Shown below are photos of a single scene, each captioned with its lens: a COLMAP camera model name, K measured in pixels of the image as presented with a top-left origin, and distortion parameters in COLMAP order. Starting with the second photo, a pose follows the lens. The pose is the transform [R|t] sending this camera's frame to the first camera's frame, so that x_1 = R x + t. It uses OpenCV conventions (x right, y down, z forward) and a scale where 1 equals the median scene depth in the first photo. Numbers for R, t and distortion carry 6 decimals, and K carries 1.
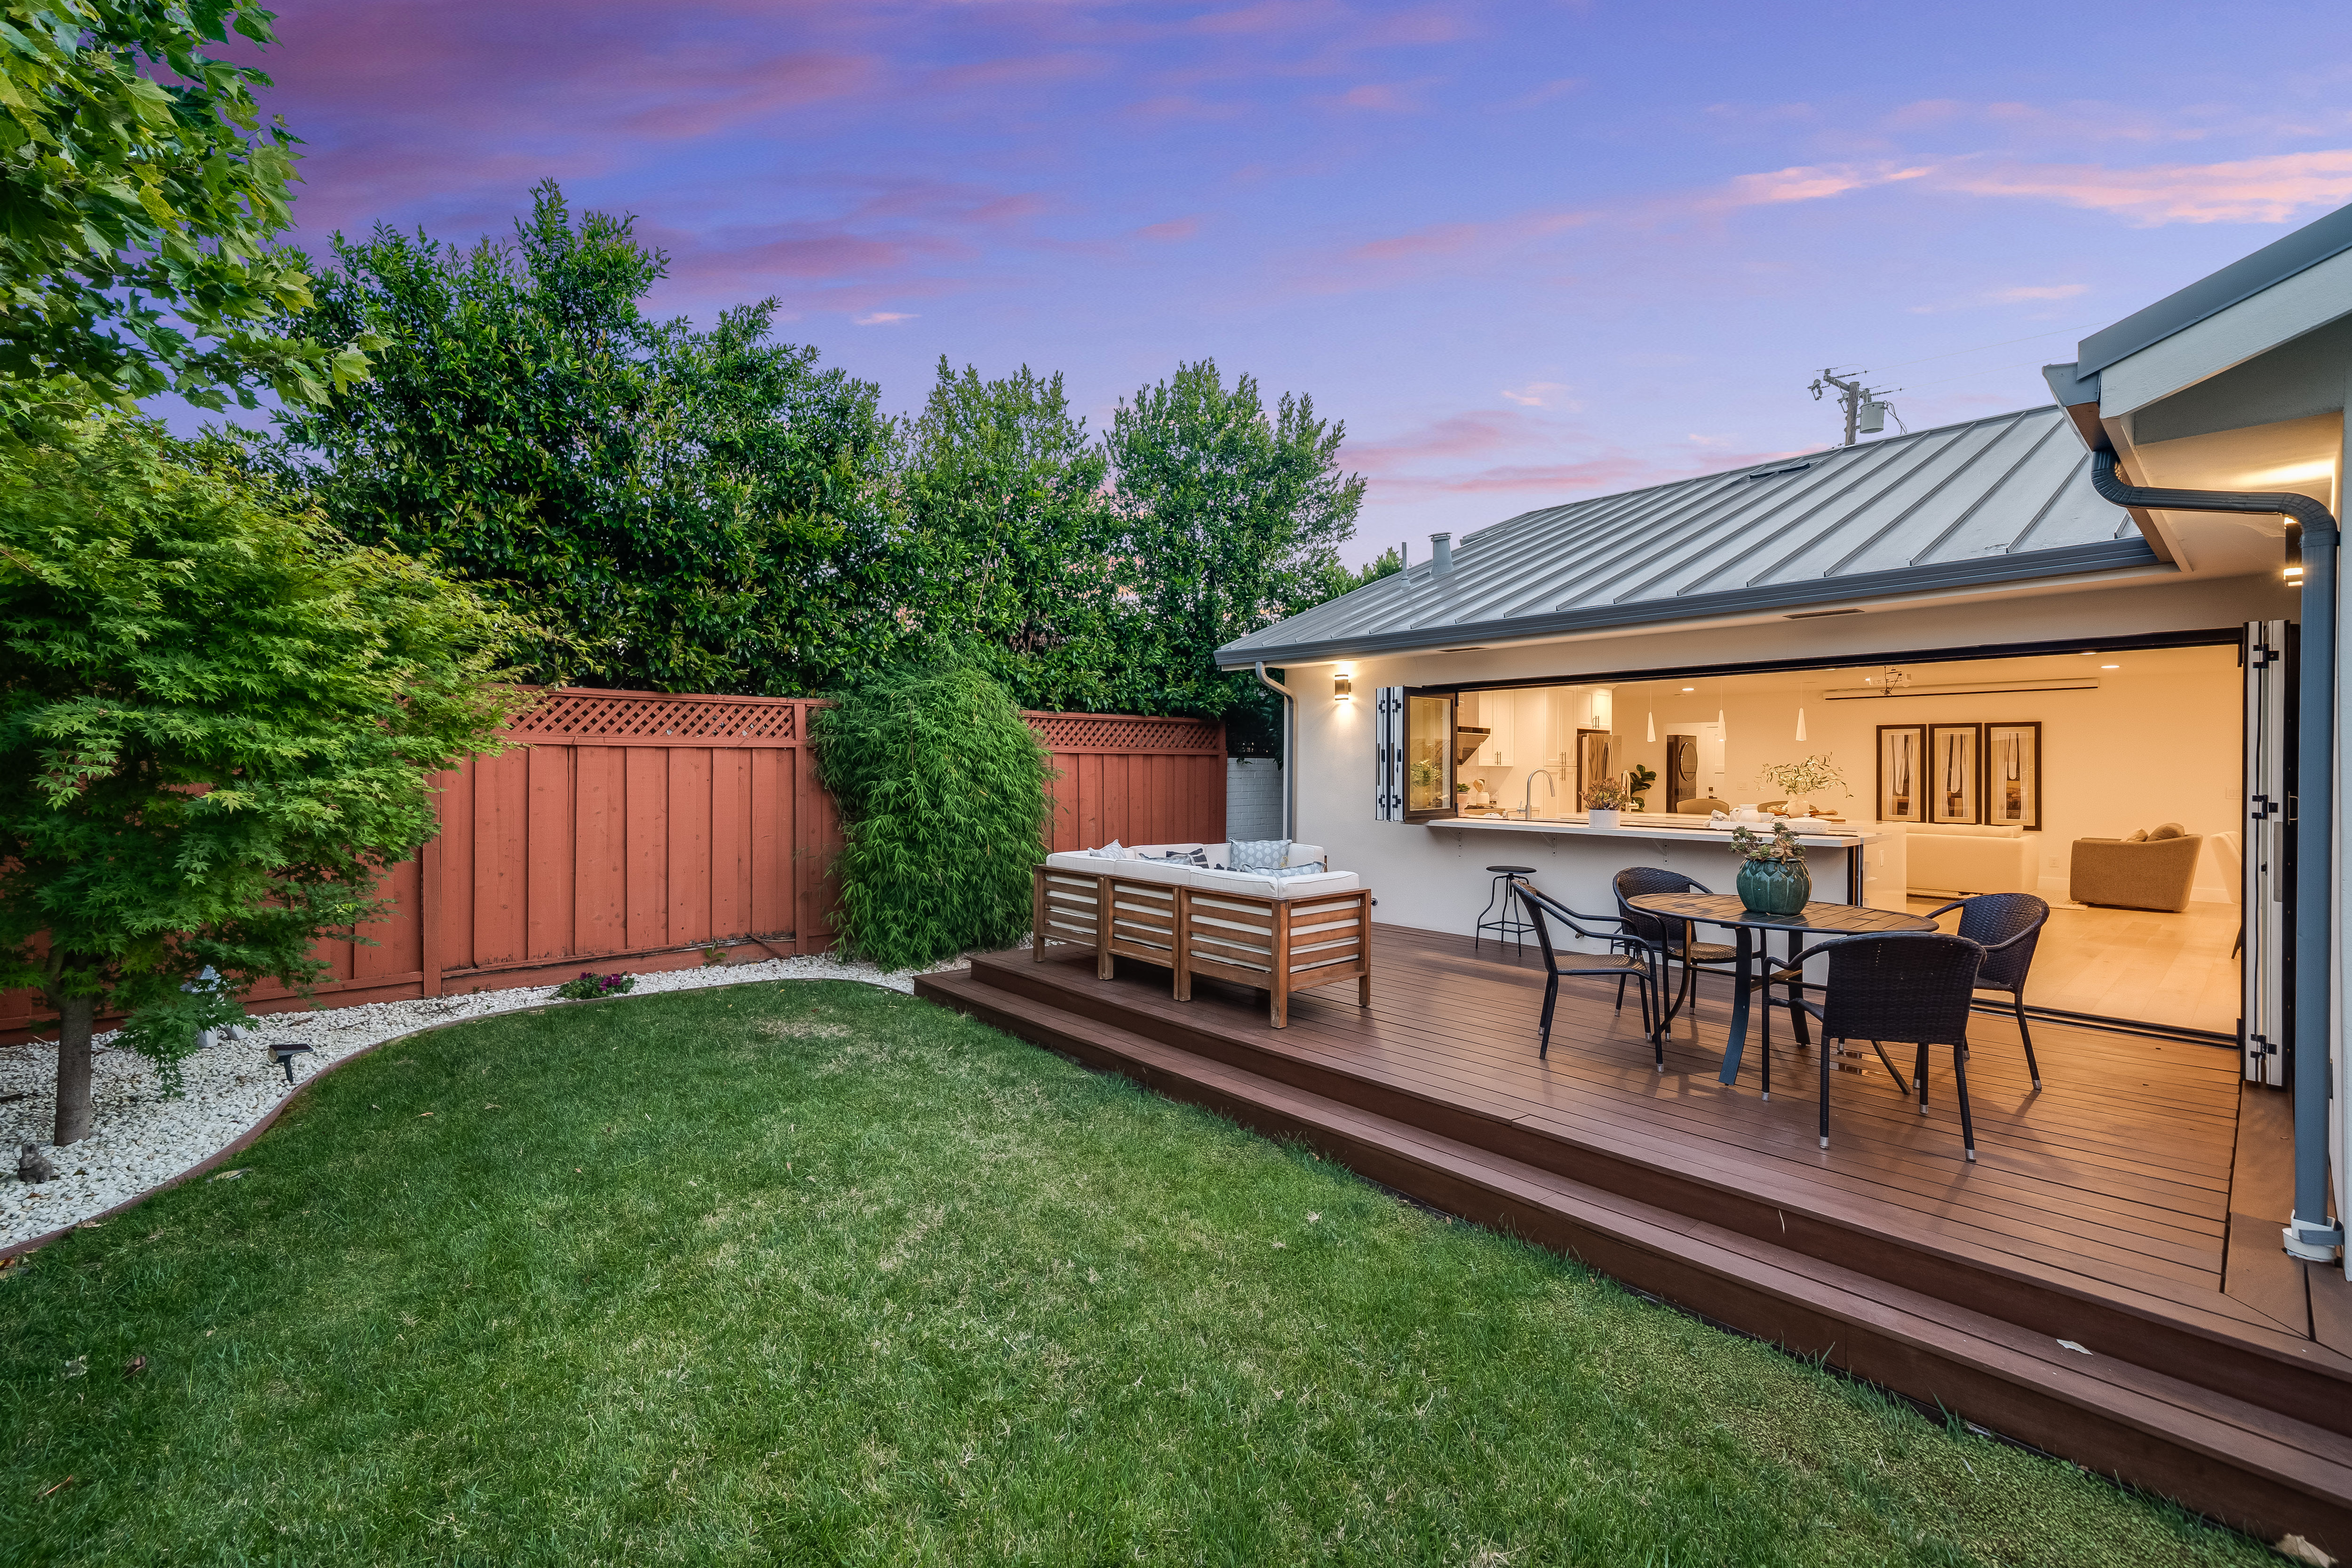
lens RADIAL K [[995.2, 0, 1126.1], [0, 995.2, 767.9], [0, 0, 1]] dist [-0.000411, 0.001270]
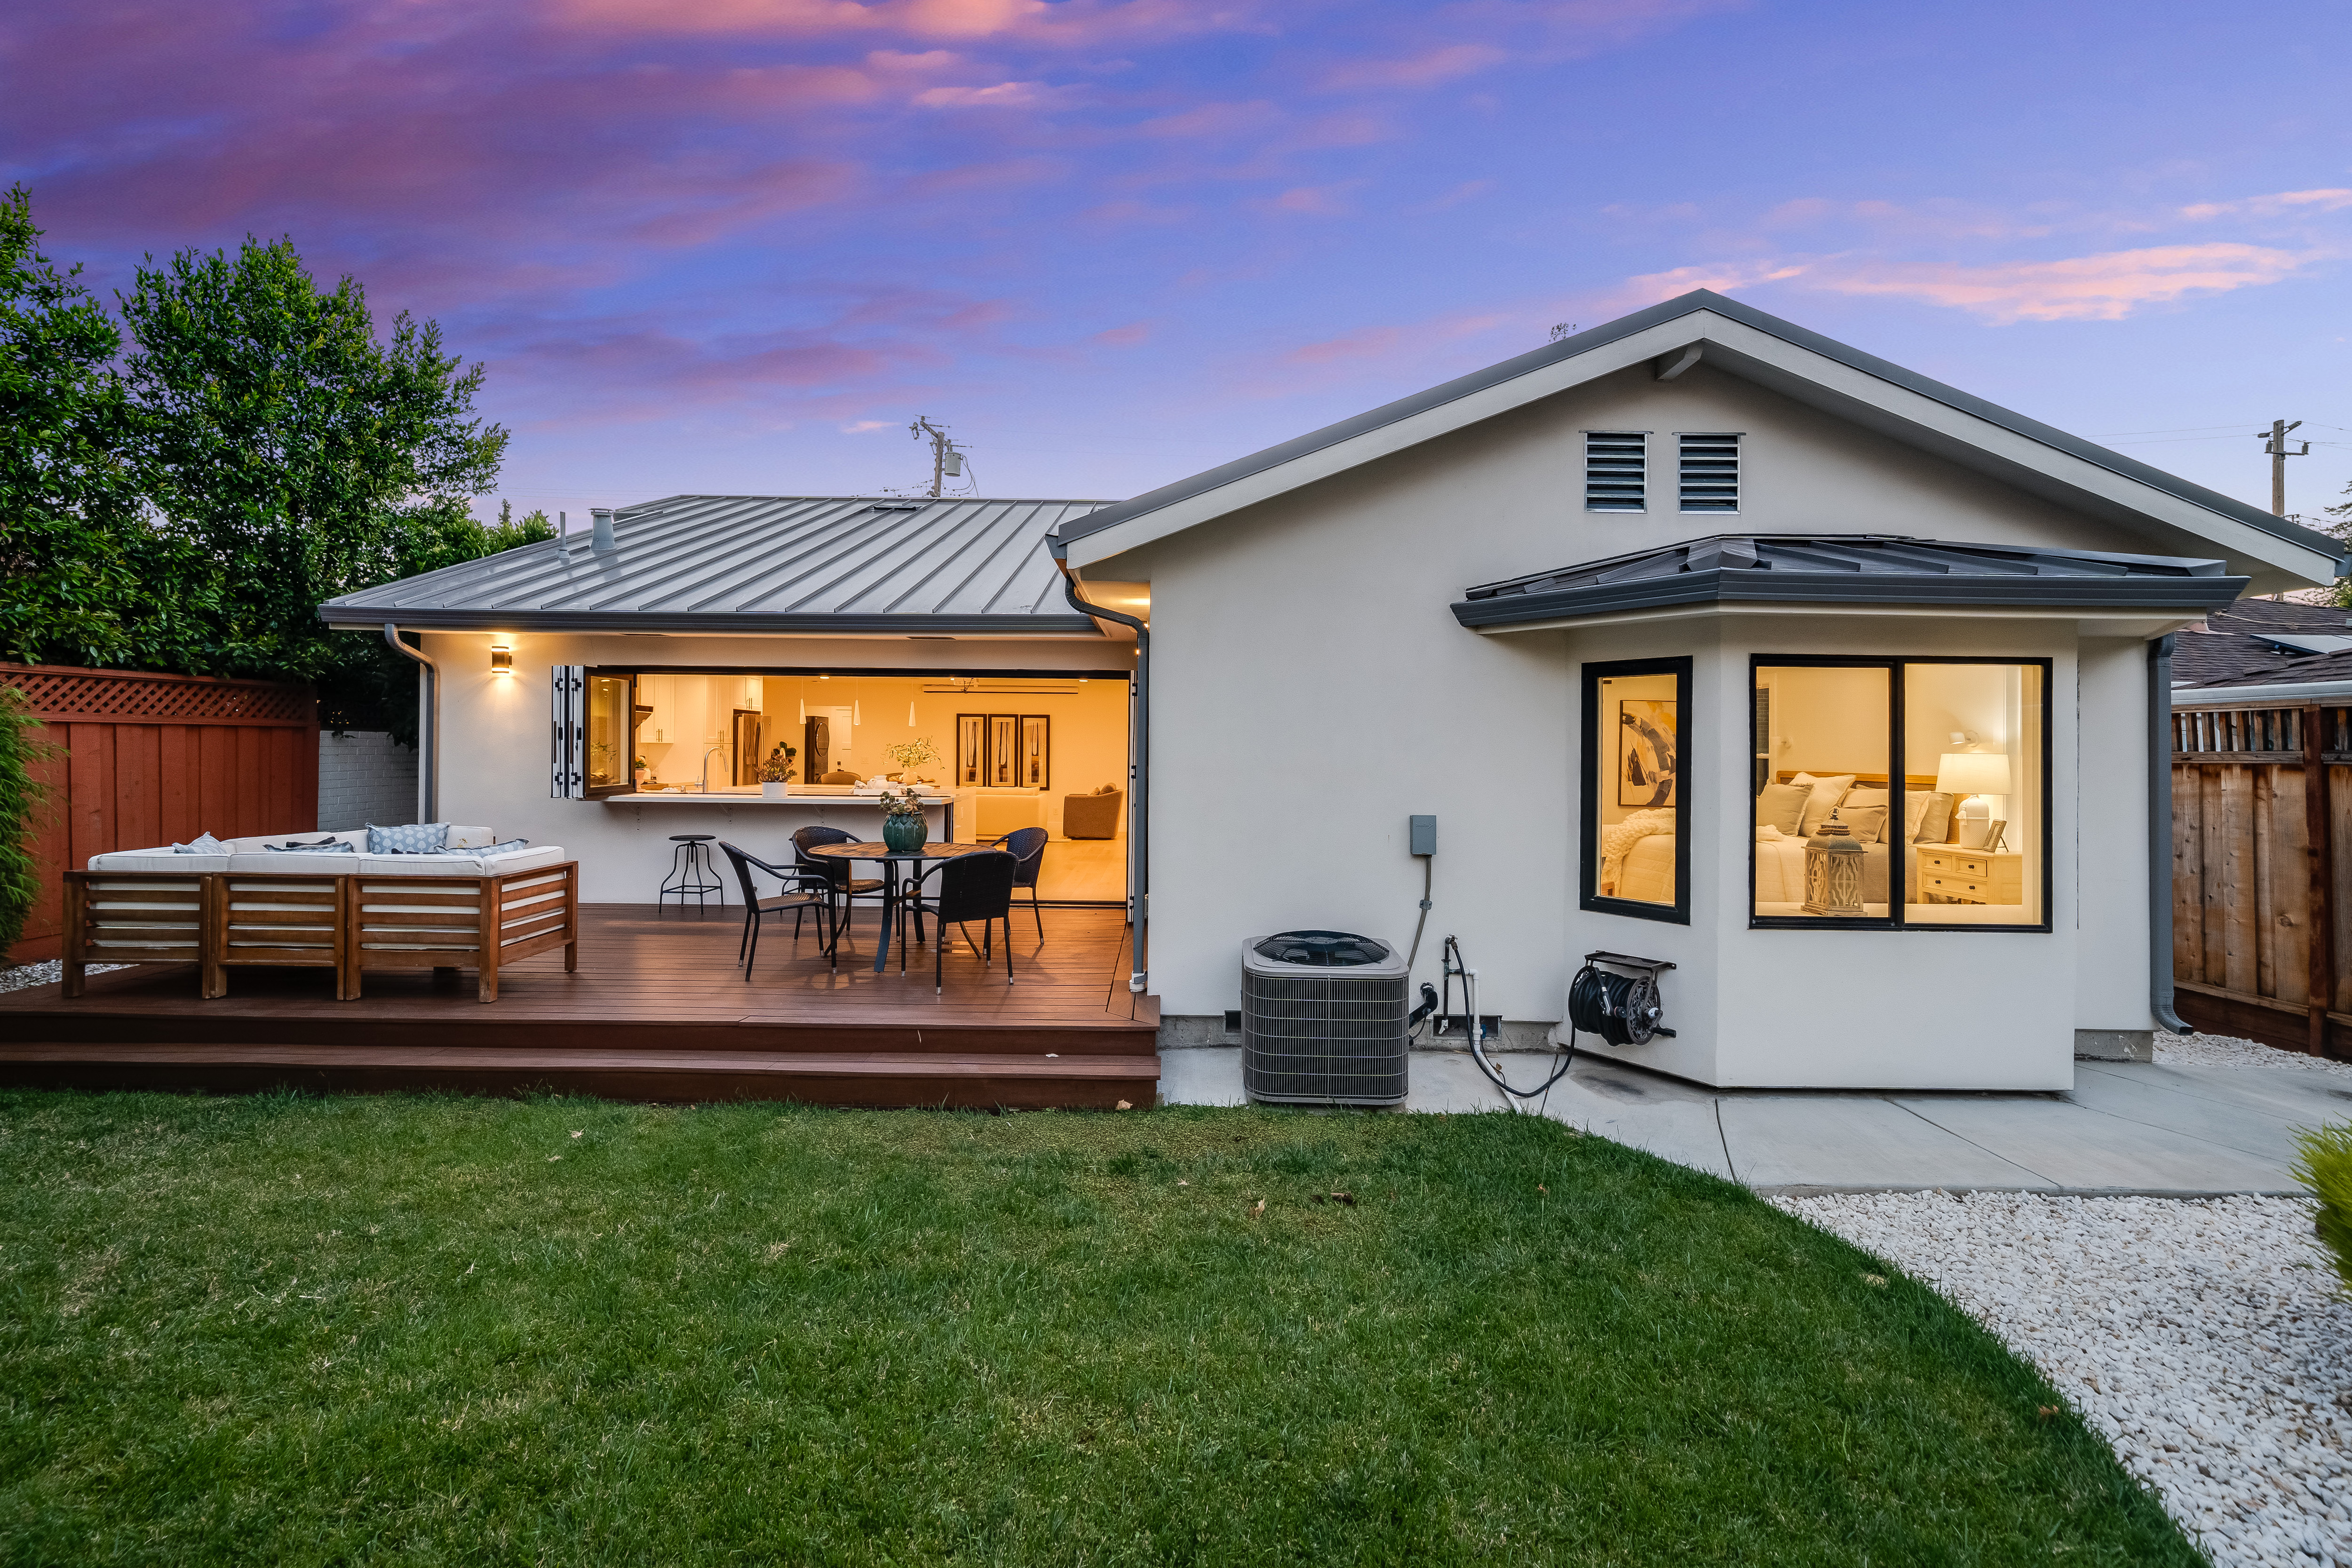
lens RADIAL K [[1025.9, 0, 1187.6], [0, 1025.9, 755.2], [0, 0, 1]] dist [-0.002529, 0.003274]
pose [[0.642159, -0.003405, 0.766564, -0.130424], [-0.007584, 0.999913, 0.010795, -0.006411], [-0.766534, -0.012746, 0.642077, -0.152616]]
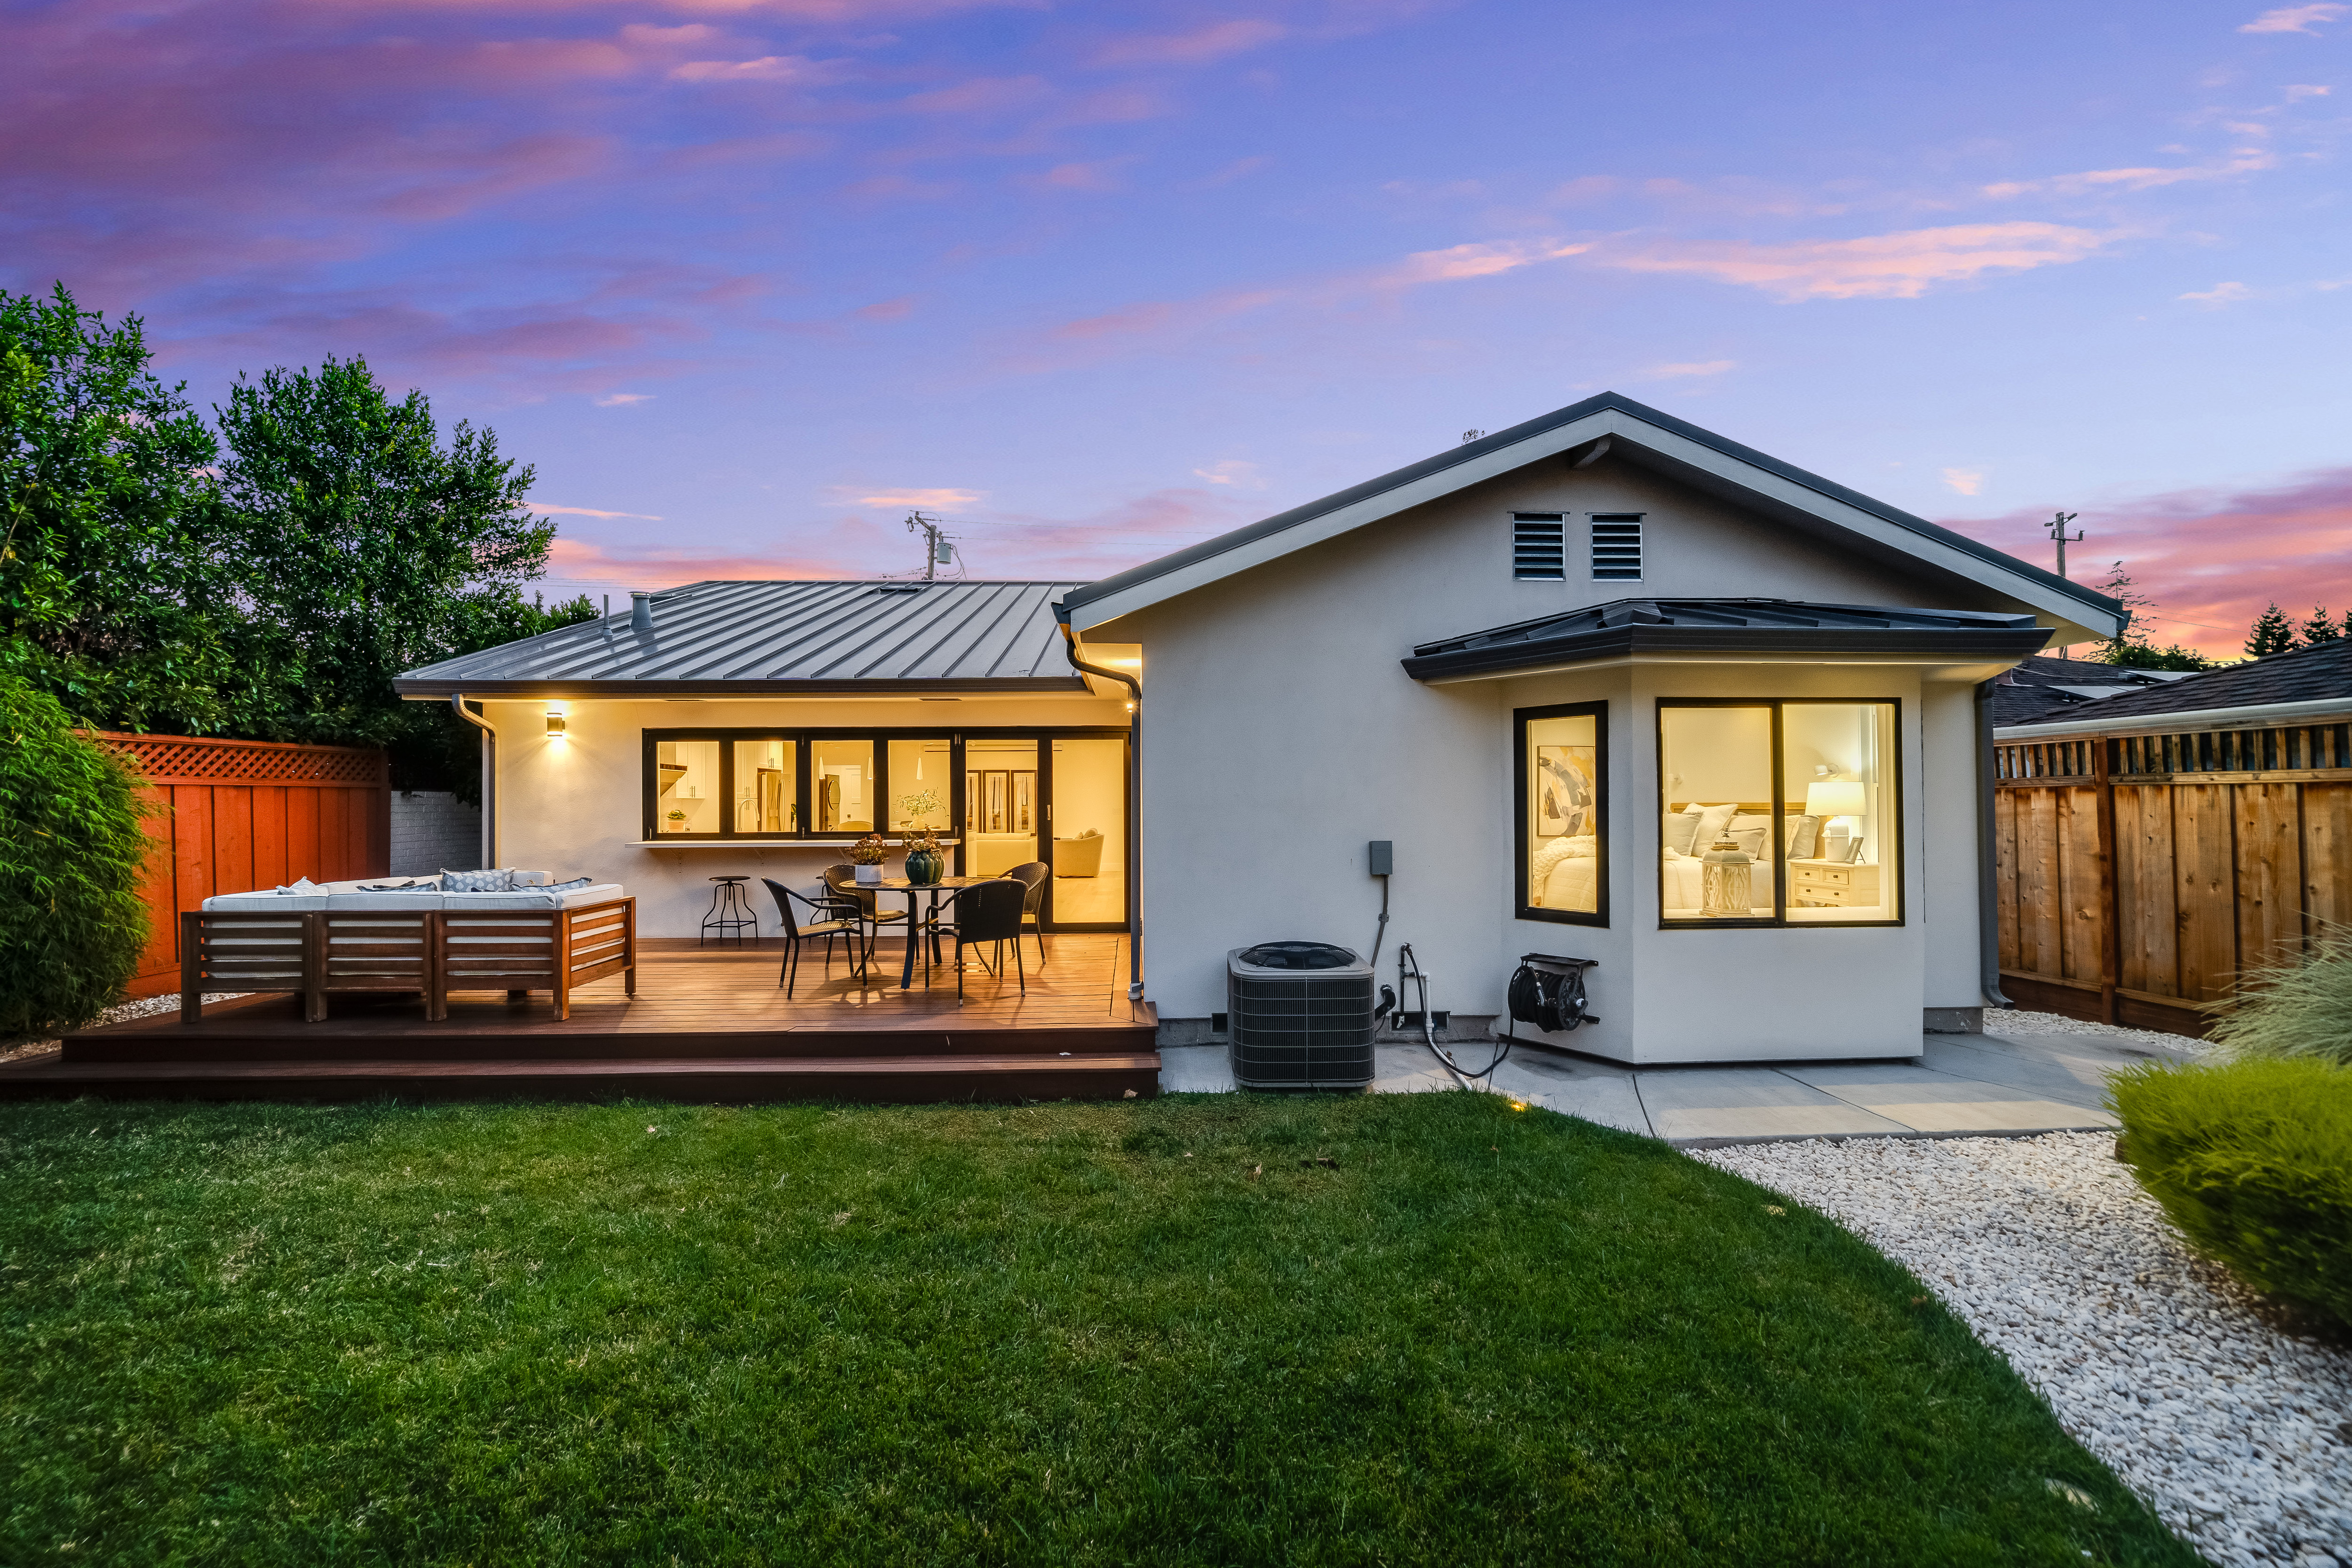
lens RADIAL K [[901.7, 0, 1180.4], [0, 901.7, 805.3], [0, 0, 1]] dist [-0.011469, -0.001255]
pose [[0.614360, -0.007896, 0.788987, -0.152052], [0.007479, 0.999963, 0.004184, 0.007815], [-0.788991, 0.003330, 0.614396, -0.142061]]
